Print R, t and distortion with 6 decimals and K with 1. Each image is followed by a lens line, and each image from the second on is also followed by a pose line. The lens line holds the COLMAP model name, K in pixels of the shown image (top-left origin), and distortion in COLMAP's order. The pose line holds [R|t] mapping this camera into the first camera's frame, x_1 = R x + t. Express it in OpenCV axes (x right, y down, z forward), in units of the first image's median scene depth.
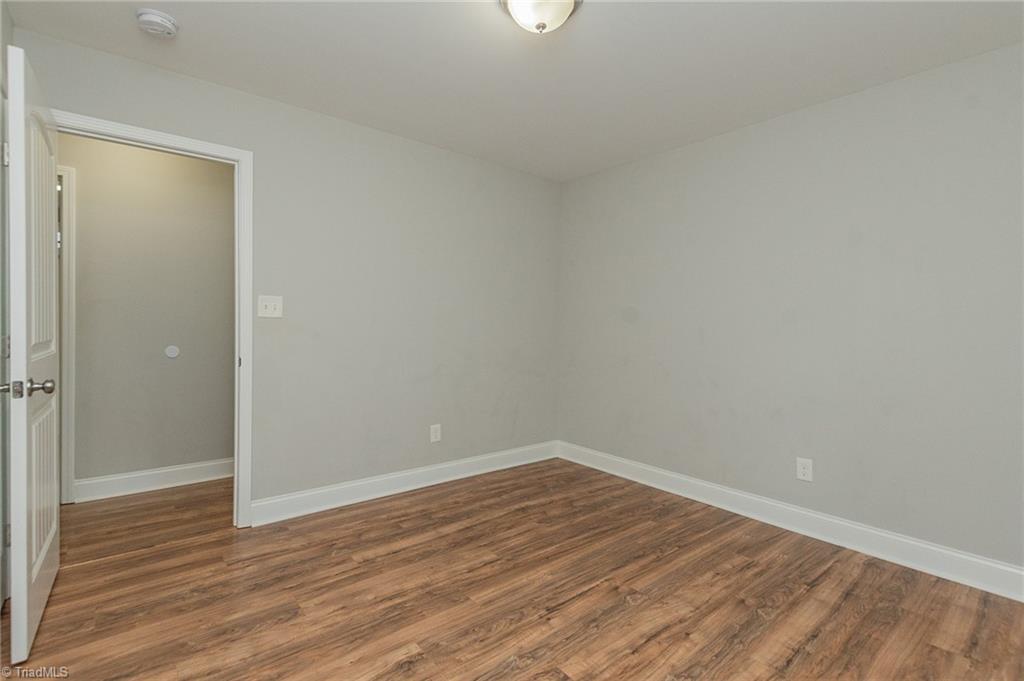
lens RADIAL K [[474.5, 0, 514.7], [0, 474.5, 348.4], [0, 0, 1]] dist [-0.000037, -0.000447]
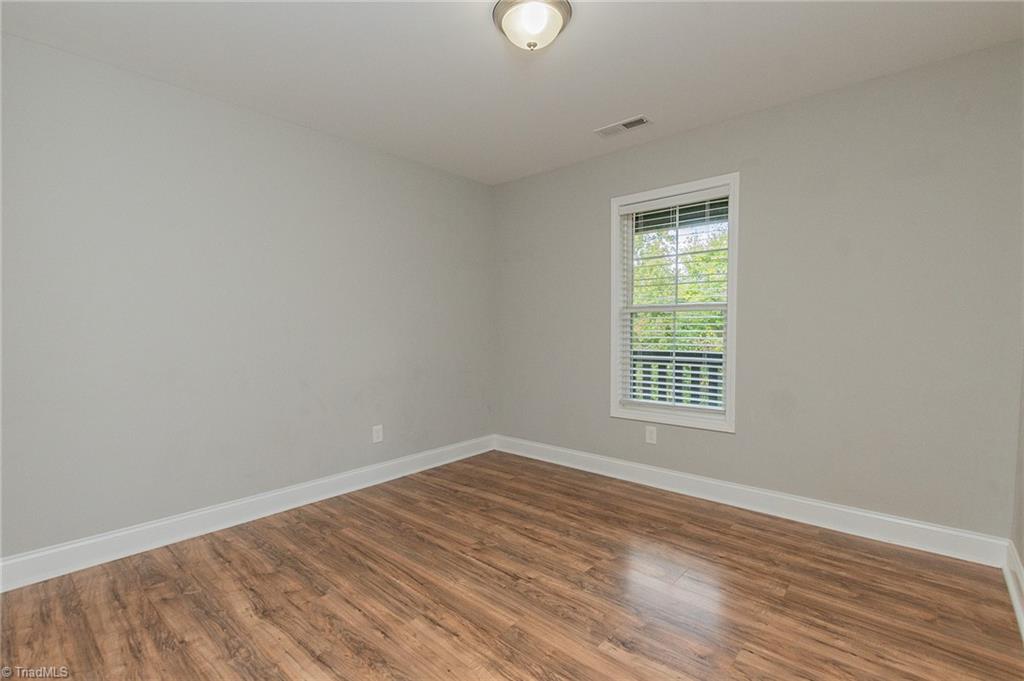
lens RADIAL K [[474.5, 0, 514.7], [0, 474.5, 348.4], [0, 0, 1]] dist [-0.000037, -0.000447]
pose [[-0.157313, -0.061785, 0.985614, -0.763396], [0.051880, 0.996146, 0.070726, -0.052222], [-0.986185, 0.062260, -0.153502, 0.877810]]
